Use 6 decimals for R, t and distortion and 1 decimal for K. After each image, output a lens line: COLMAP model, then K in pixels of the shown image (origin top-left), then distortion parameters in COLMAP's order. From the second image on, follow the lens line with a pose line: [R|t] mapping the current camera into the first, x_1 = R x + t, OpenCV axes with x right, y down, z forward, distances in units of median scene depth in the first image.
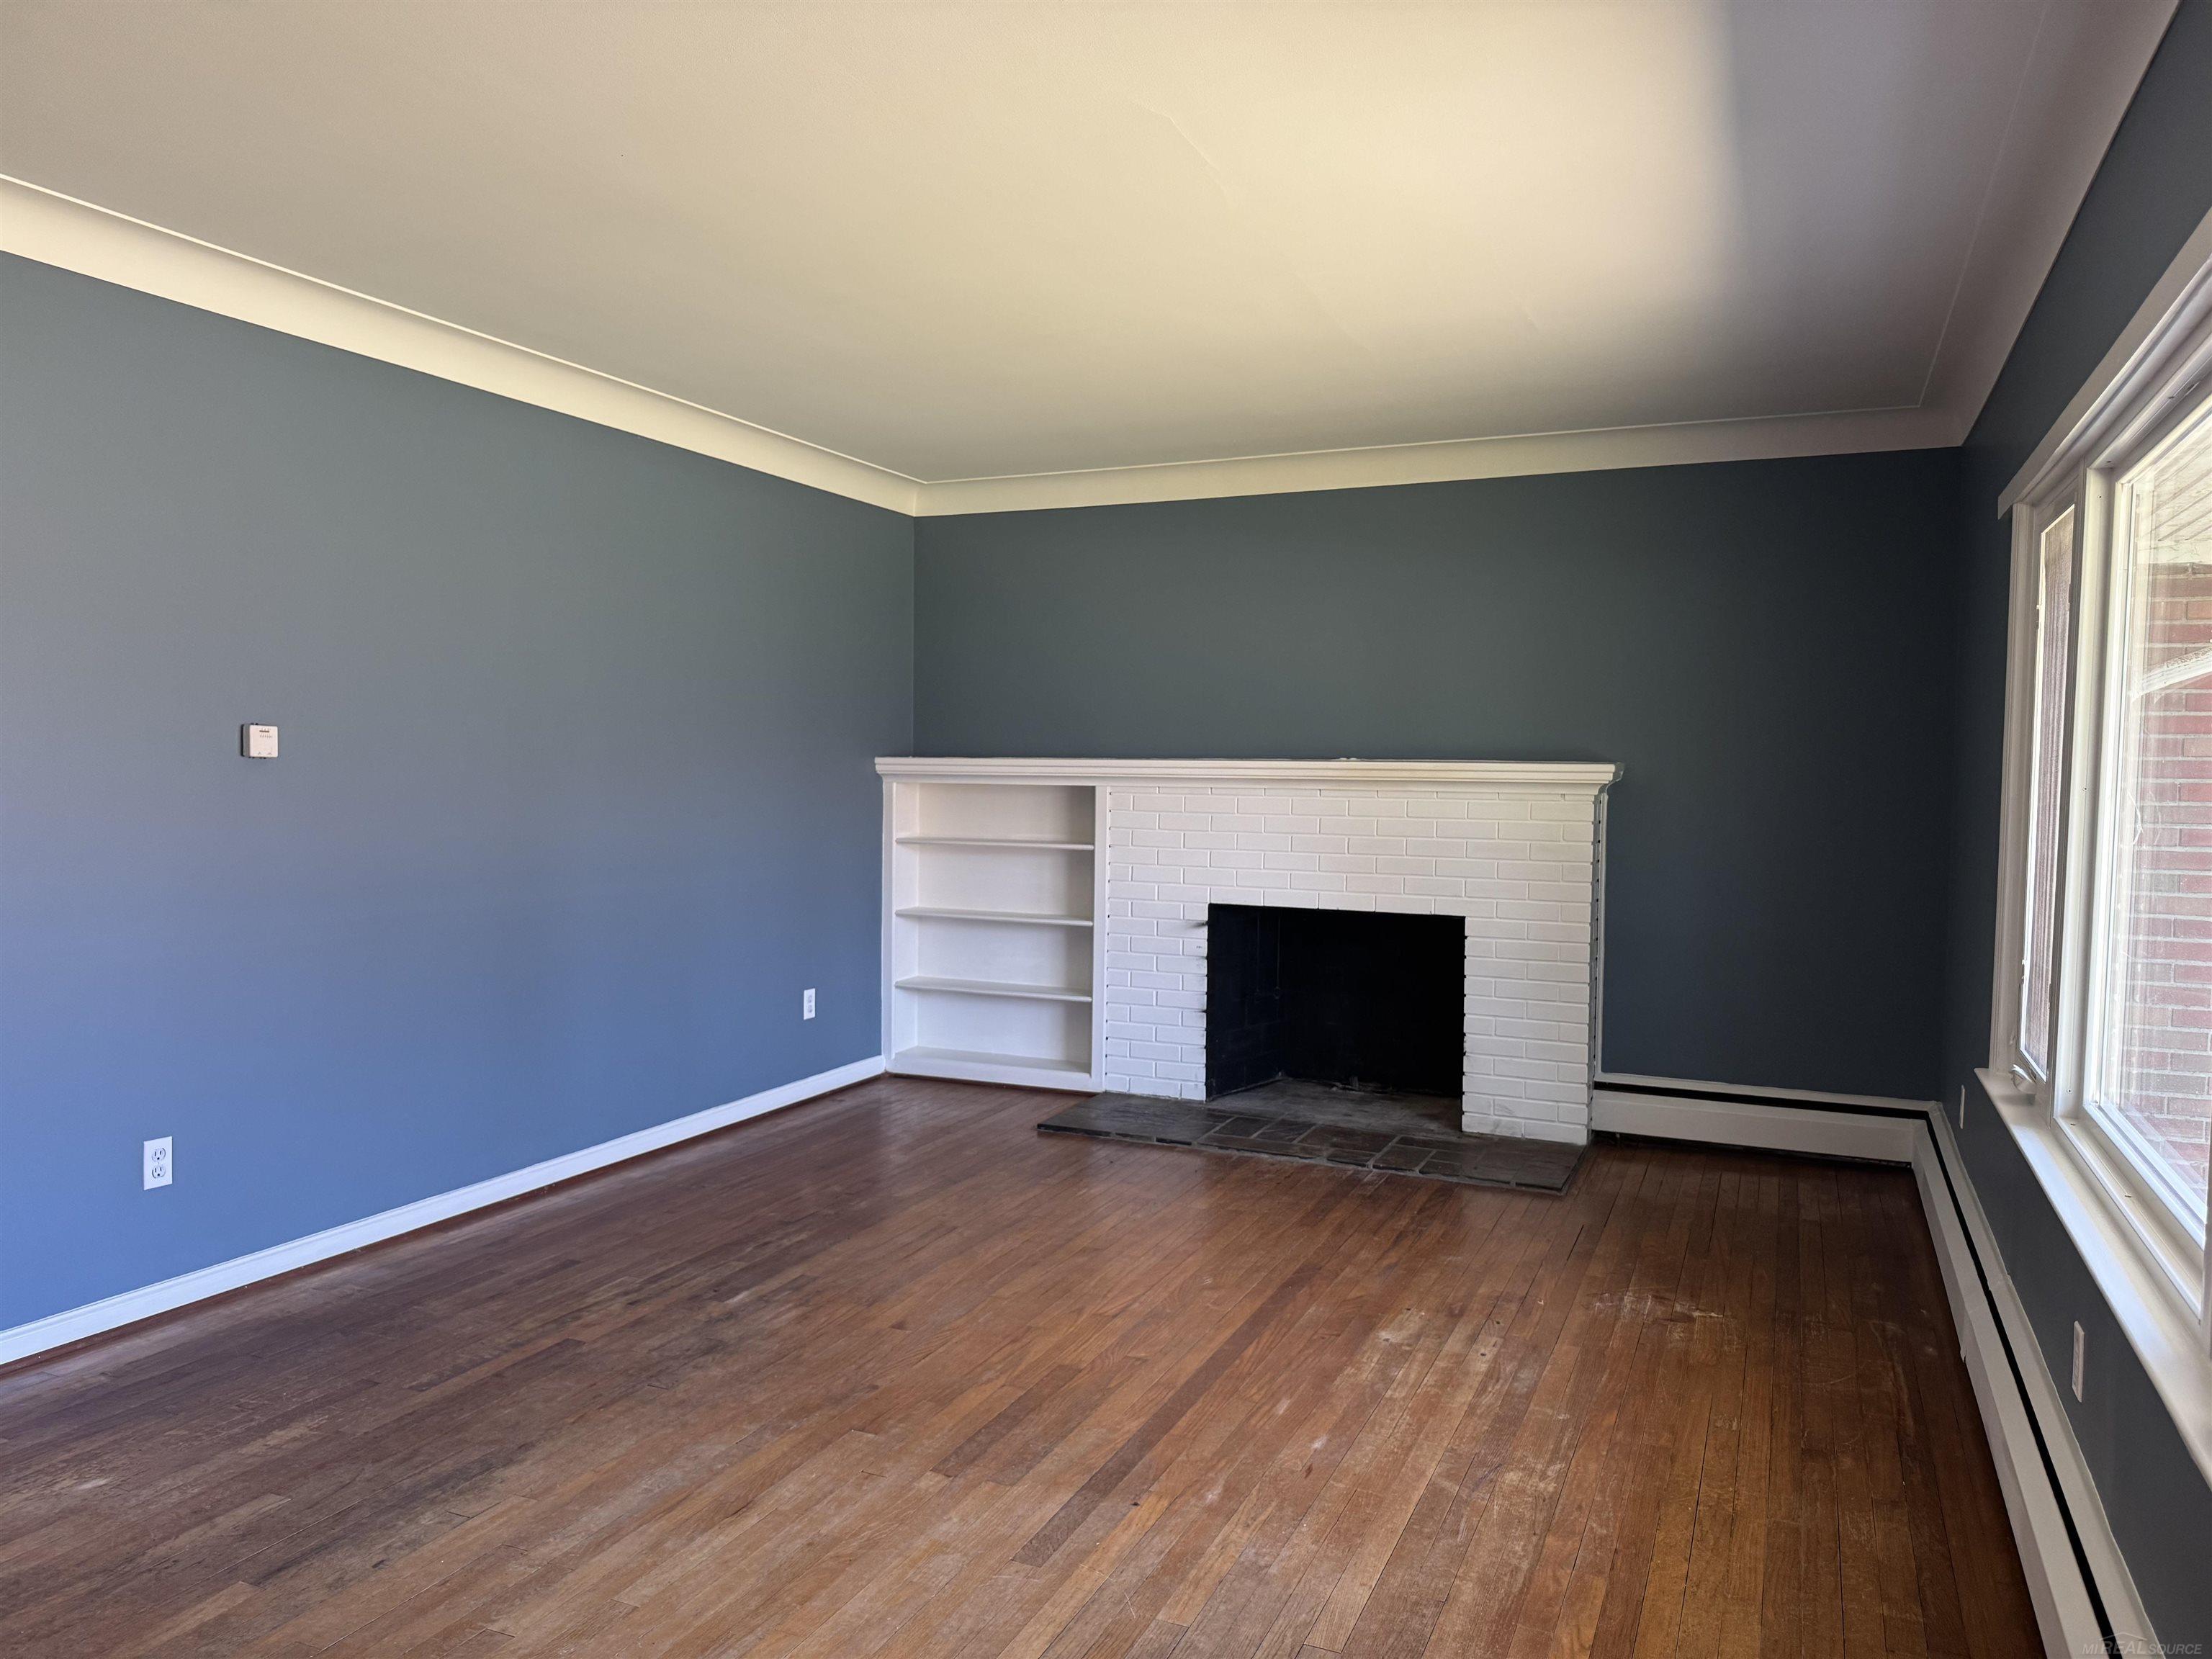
lens RADIAL K [[1552.4, 0, 1099.1], [0, 1552.4, 829.8], [0, 0, 1]] dist [0.144866, -0.226916]
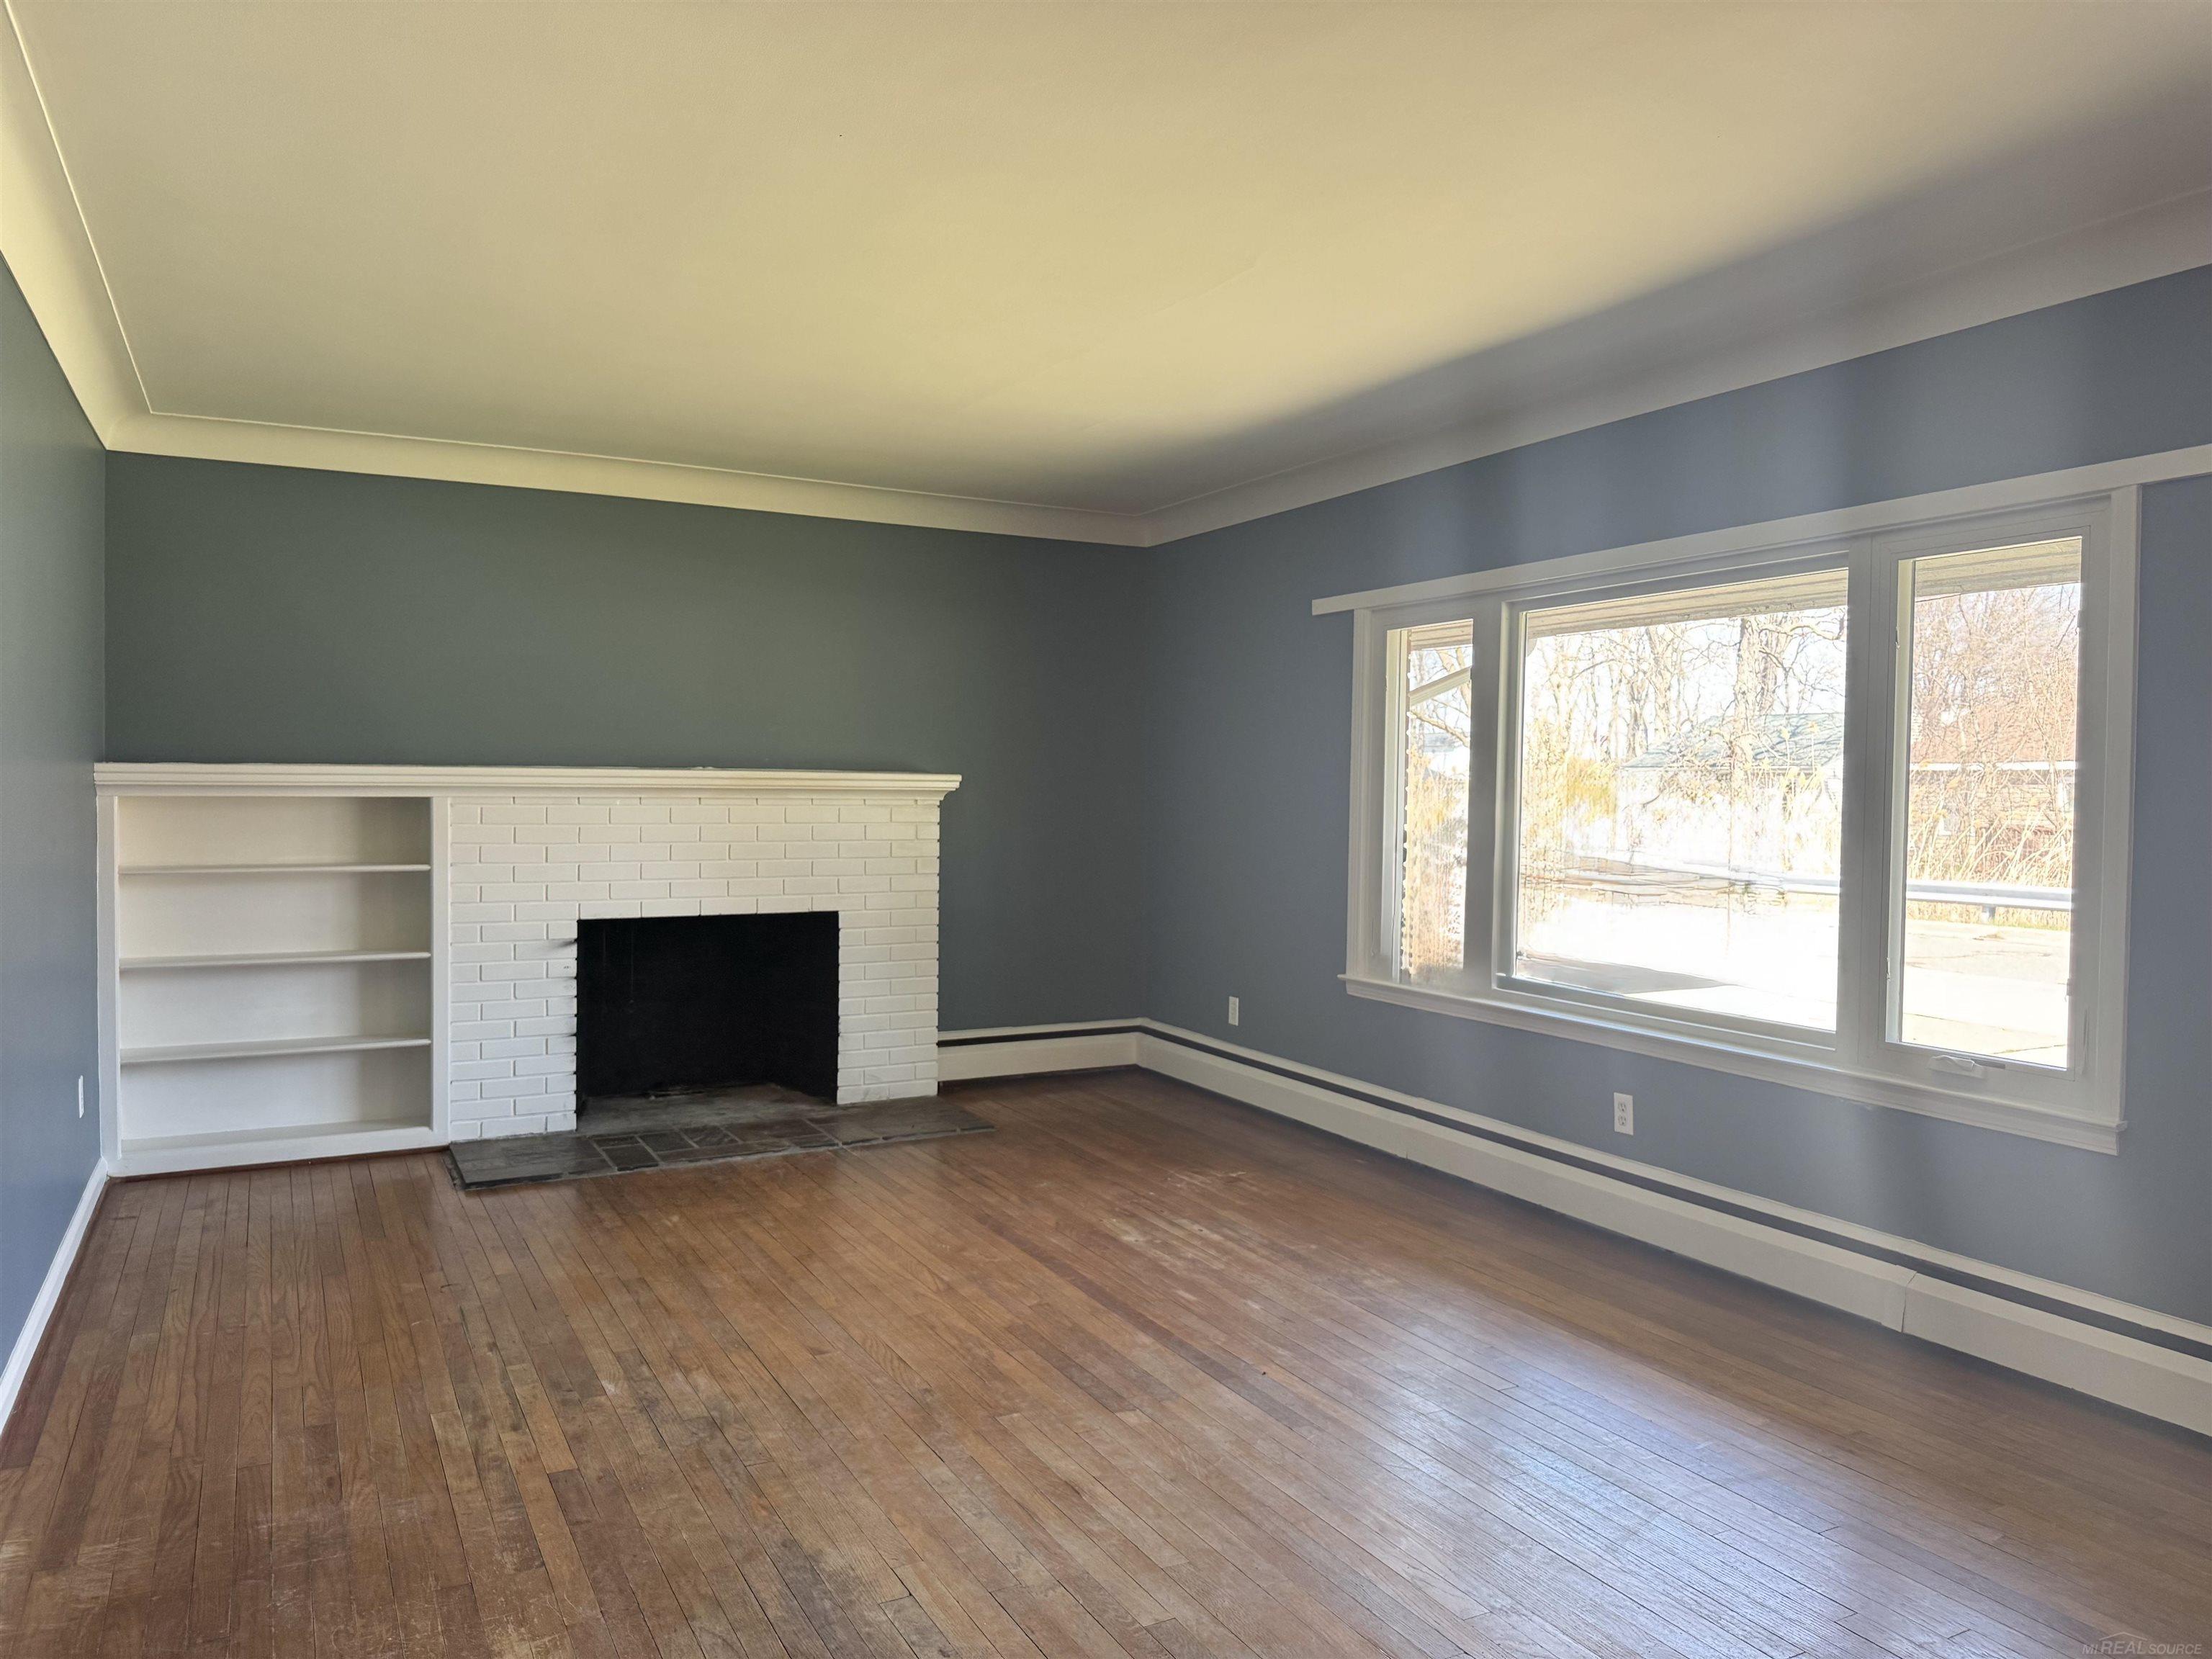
lens RADIAL K [[1552.4, 0, 1099.1], [0, 1552.4, 829.8], [0, 0, 1]] dist [0.144866, -0.226916]
pose [[0.619539, -0.028436, 0.784451, -0.564688], [0.031668, 0.999435, 0.011219, -0.009472], [-0.784327, 0.017891, 0.620090, 0.183598]]
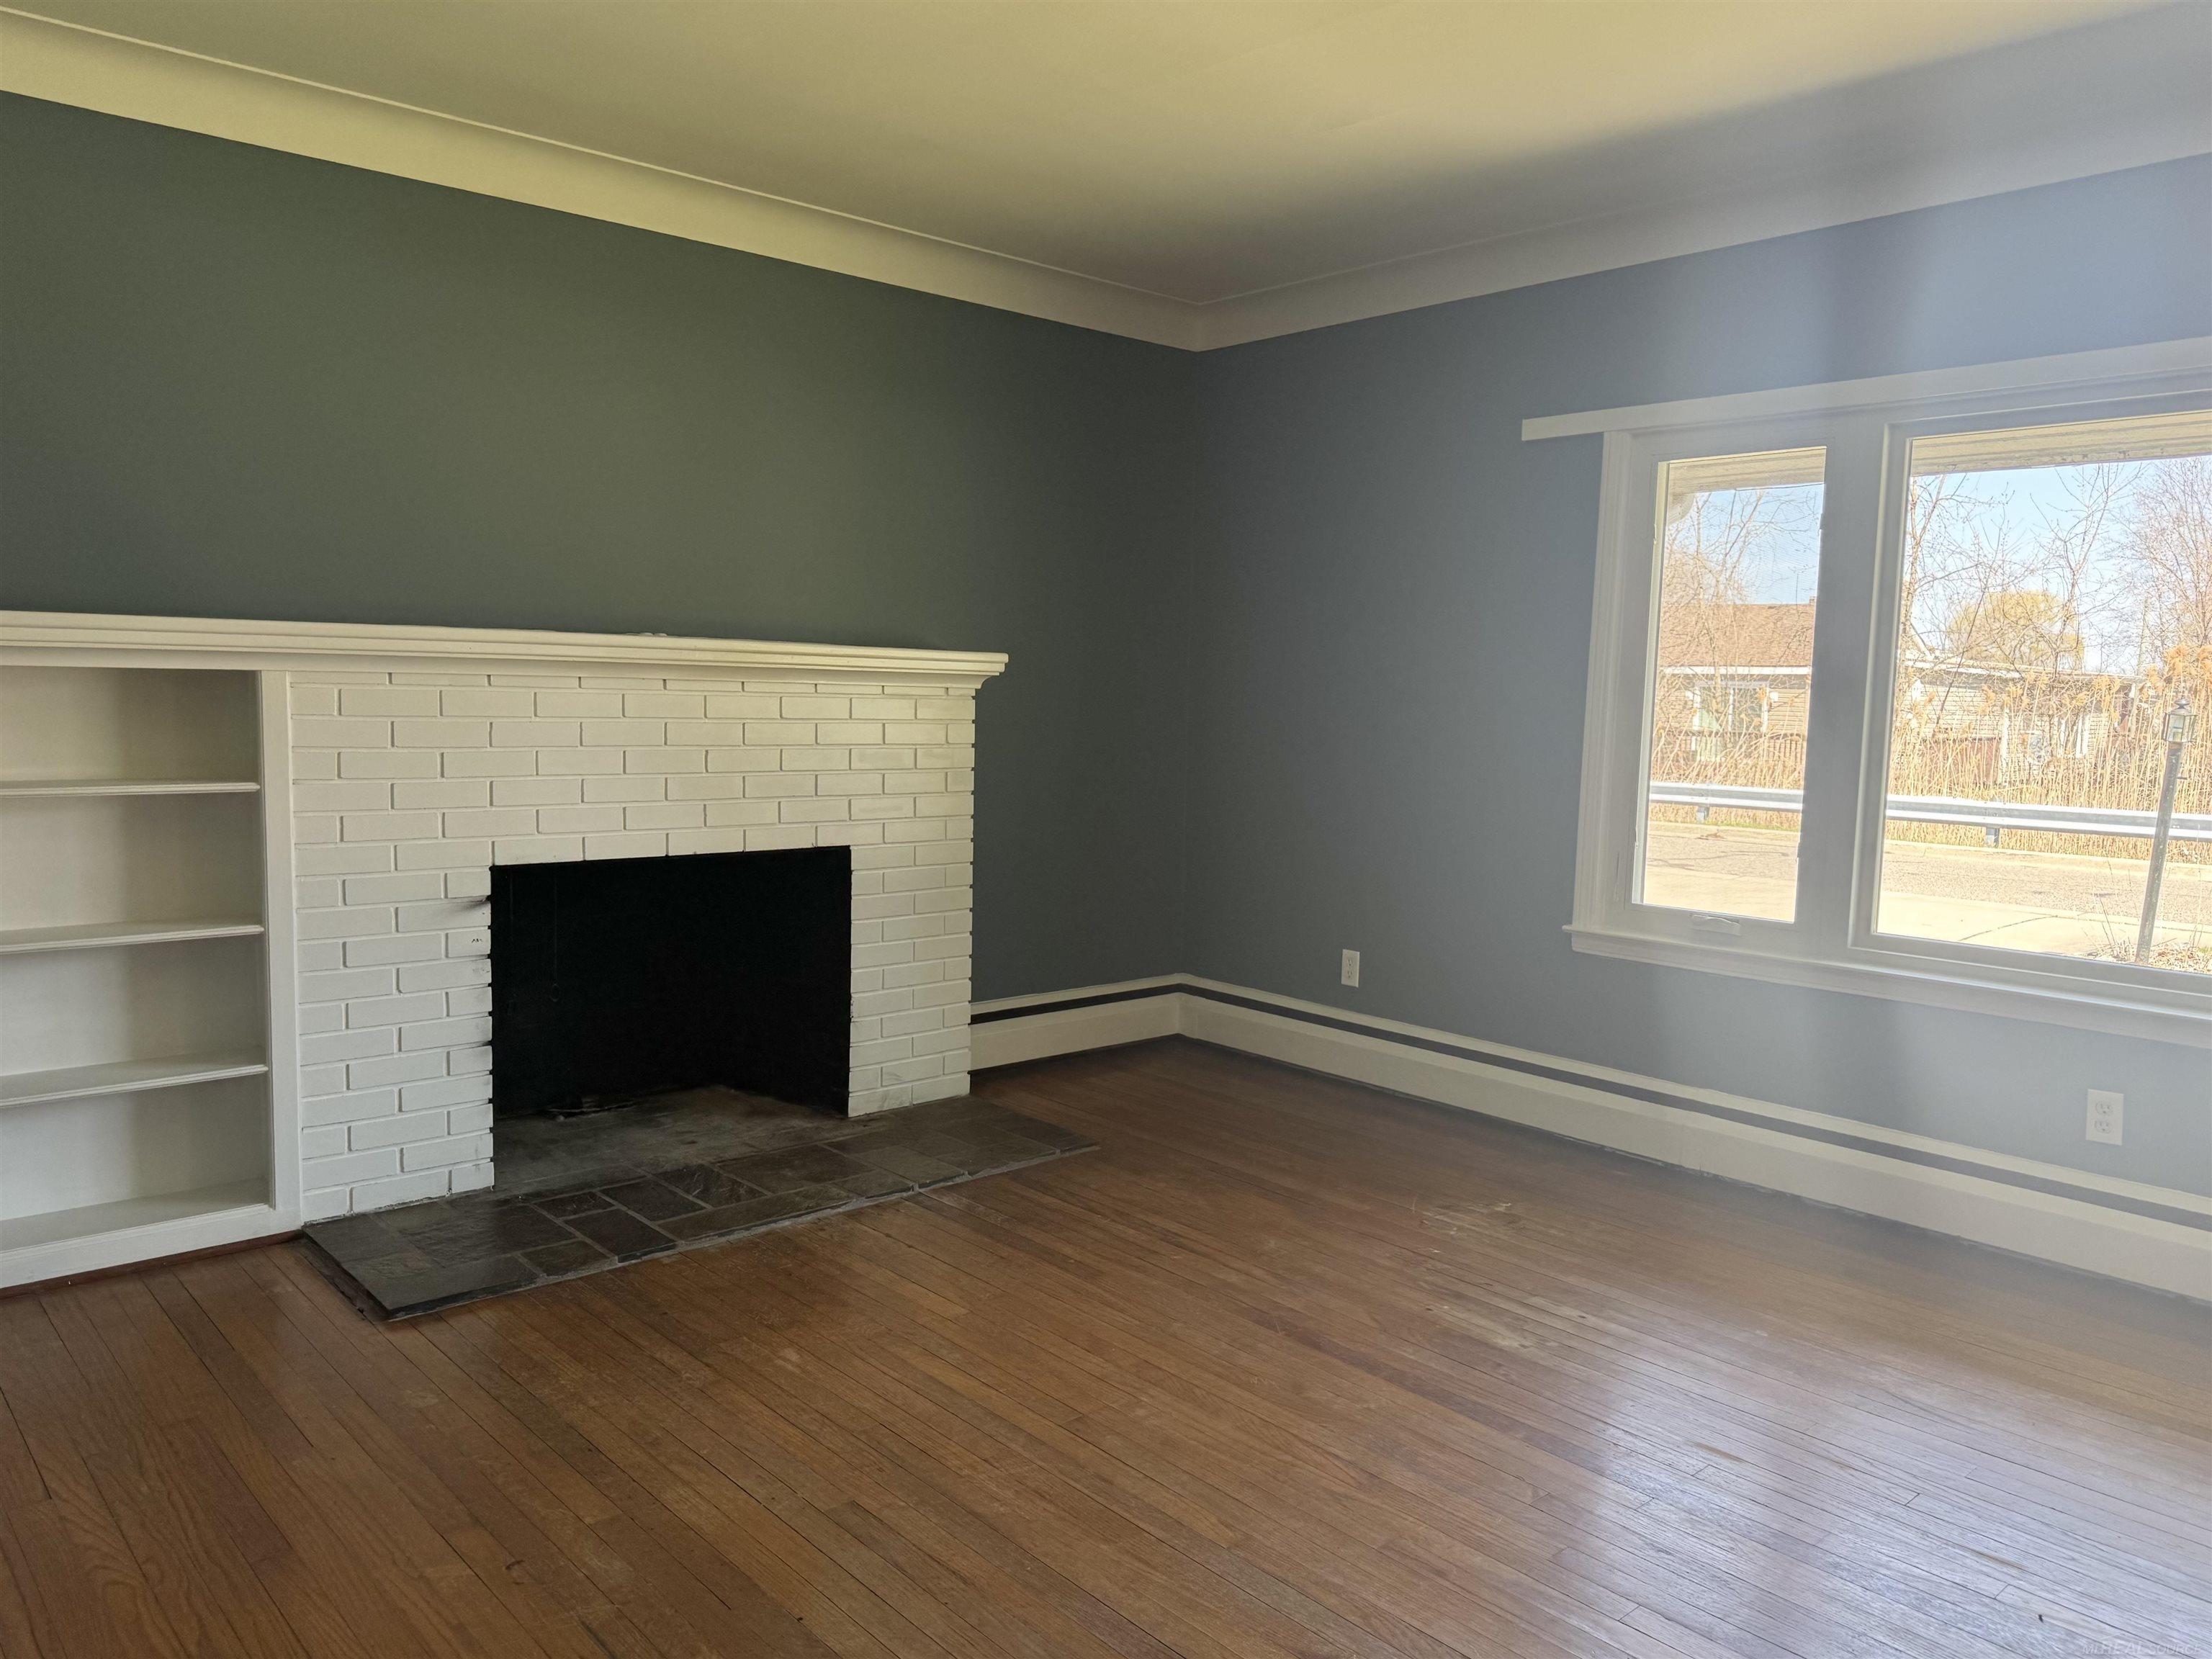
lens RADIAL K [[1576.6, 0, 1094.9], [0, 1576.6, 844.7], [0, 0, 1]] dist [0.145975, -0.247437]
pose [[0.414436, -0.092120, 0.905404, -0.466405], [0.021992, 0.995587, 0.091229, -0.015448], [-0.909813, -0.017897, 0.414633, 0.614996]]
